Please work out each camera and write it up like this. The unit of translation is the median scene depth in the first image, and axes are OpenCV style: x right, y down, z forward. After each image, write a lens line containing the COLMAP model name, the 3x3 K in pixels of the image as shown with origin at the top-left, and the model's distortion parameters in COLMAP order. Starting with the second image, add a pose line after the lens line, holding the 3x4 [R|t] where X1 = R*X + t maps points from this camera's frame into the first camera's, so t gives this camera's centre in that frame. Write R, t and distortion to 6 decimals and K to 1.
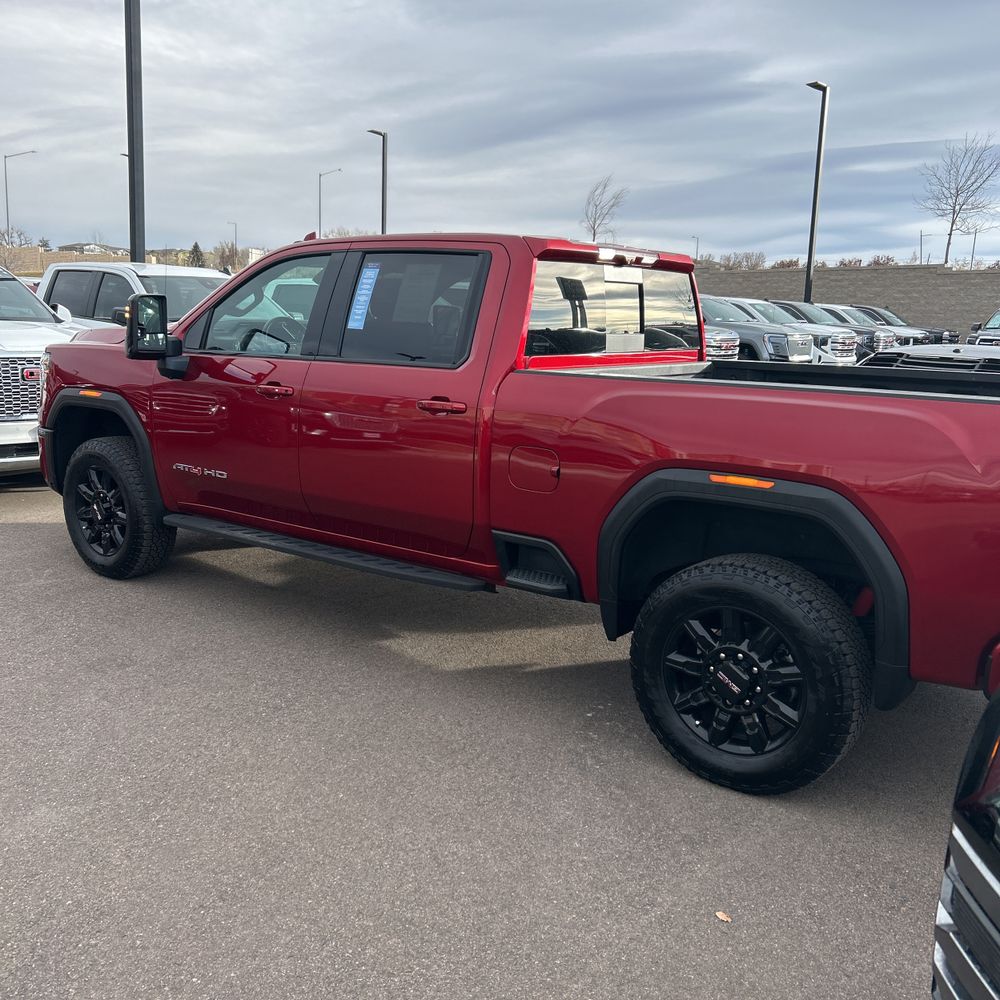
lens RADIAL K [[989.4, 0, 495.6], [0, 989.4, 500.4], [0, 0, 1]] dist [0.131163, -0.364091]
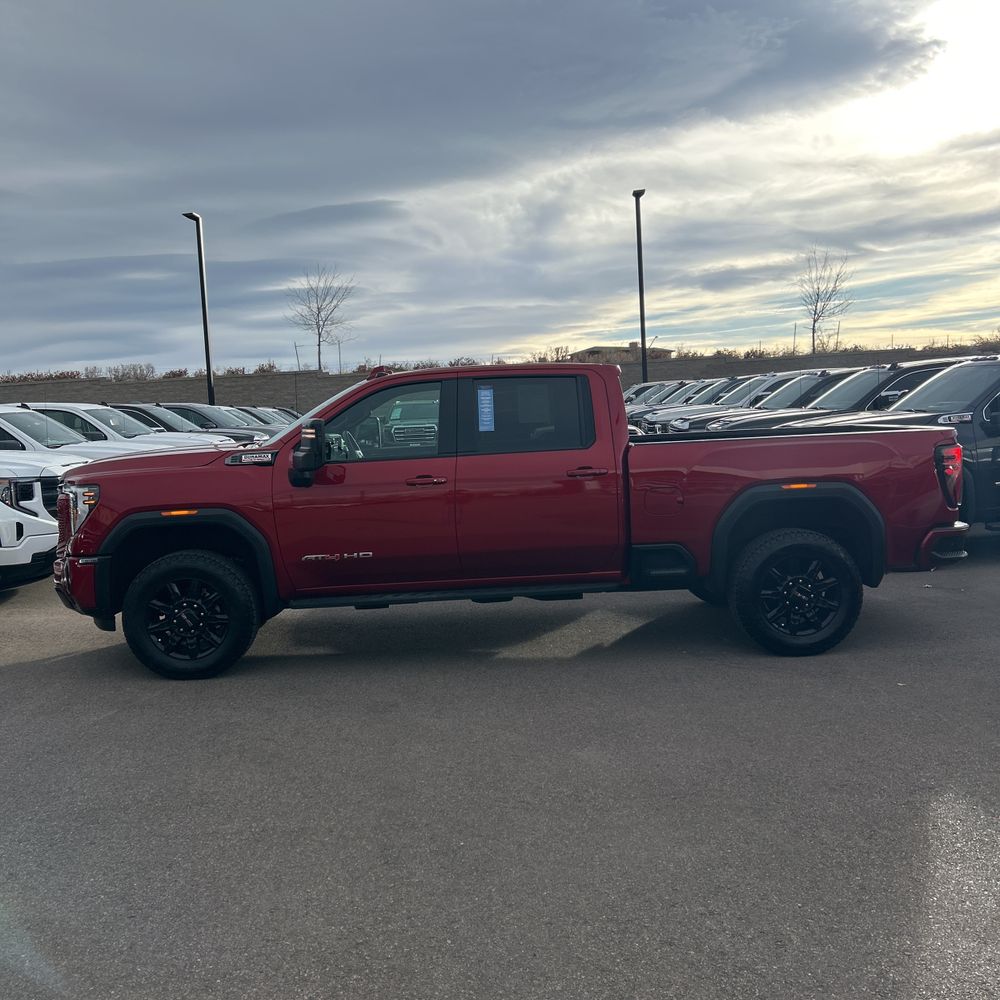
lens RADIAL K [[989.4, 0, 495.6], [0, 989.4, 500.4], [0, 0, 1]] dist [0.131163, -0.364091]
pose [[0.776083, -0.117148, 0.619654, -0.991170], [0.180194, 0.982822, -0.039877, -0.015785], [-0.604339, 0.142606, 0.783861, -0.100084]]
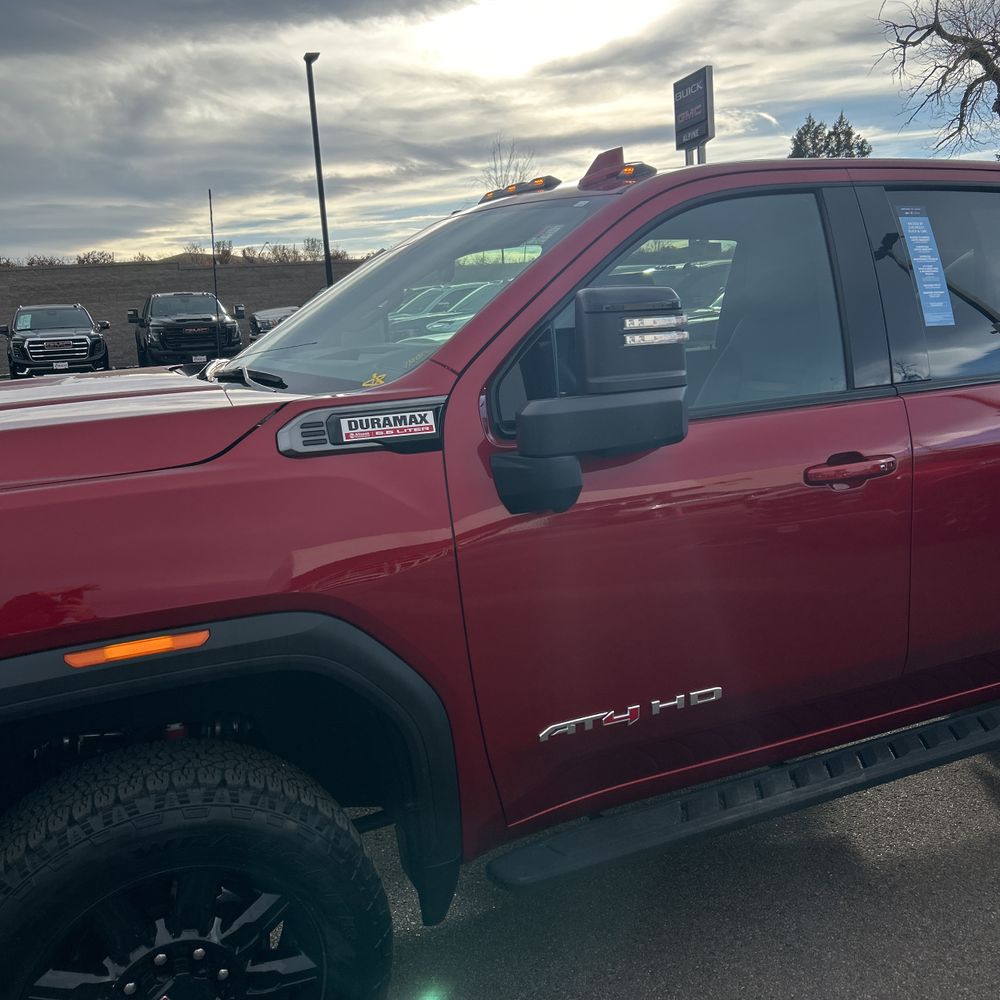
lens RADIAL K [[991.0, 0, 500.7], [0, 991.0, 484.2], [0, 0, 1]] dist [0.030361, -0.030752]
pose [[0.479545, -0.205581, 0.853096, -0.719732], [0.221944, 0.968976, 0.108747, -0.195462], [-0.848986, 0.137190, 0.510296, 0.911022]]
